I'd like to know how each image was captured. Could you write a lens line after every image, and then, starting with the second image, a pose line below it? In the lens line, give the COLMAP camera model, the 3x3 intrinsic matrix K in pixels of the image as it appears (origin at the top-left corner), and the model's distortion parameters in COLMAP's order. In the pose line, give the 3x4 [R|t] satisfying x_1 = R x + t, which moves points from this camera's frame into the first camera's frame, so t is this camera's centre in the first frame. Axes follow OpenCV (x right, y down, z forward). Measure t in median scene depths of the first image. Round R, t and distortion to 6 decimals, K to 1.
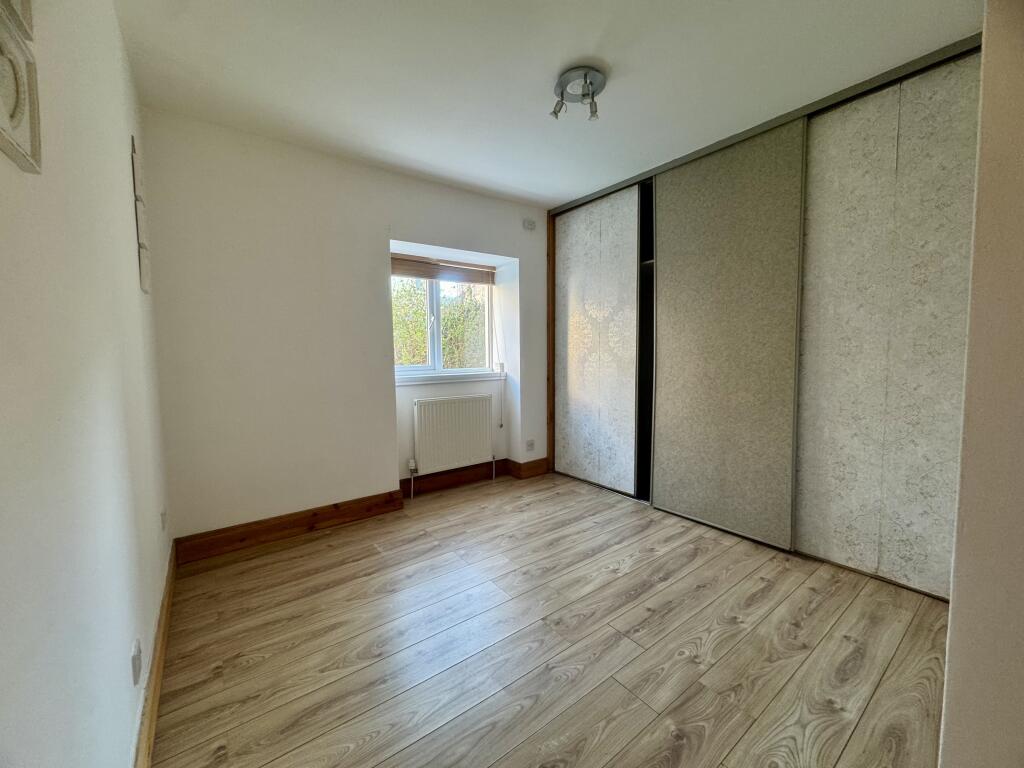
lens RADIAL K [[409.2, 0, 514.1], [0, 409.2, 384.8], [0, 0, 1]] dist [-0.001000, -0.000550]
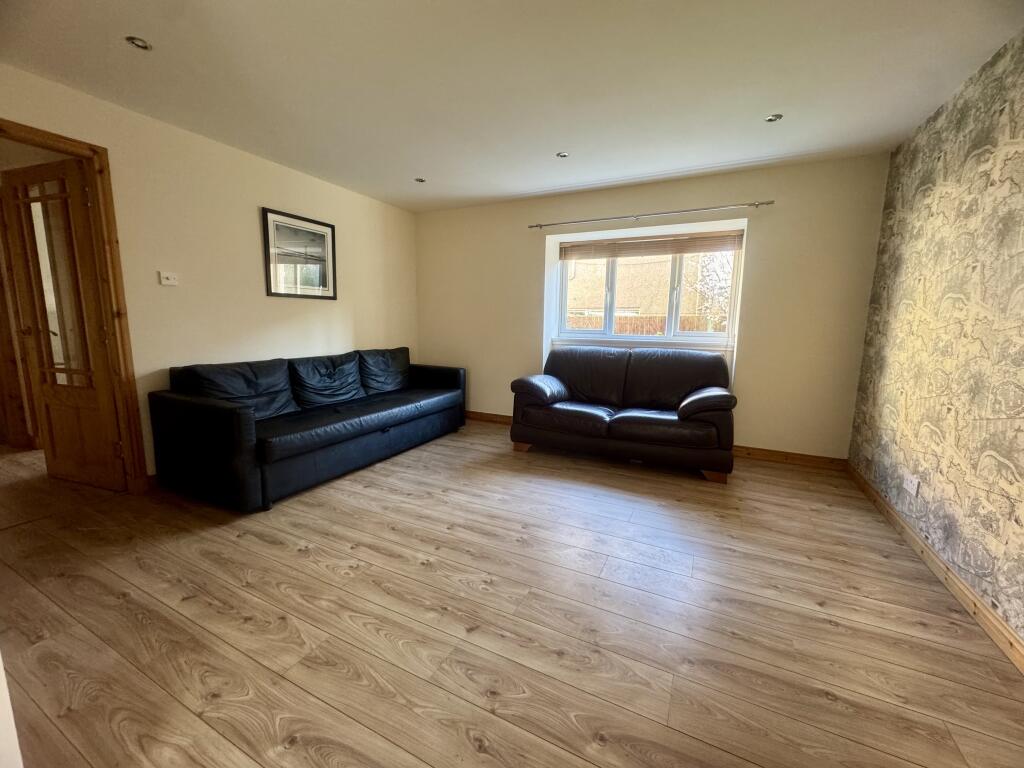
lens RADIAL K [[409.2, 0, 513.8], [0, 409.2, 382.8], [0, 0, 1]] dist [-0.001000, -0.000550]
pose [[-0.443721, -0.148318, 0.883806, -0.624785], [0.110295, 0.969673, 0.218102, -0.100705], [-0.889352, 0.194256, -0.413906, 0.913586]]
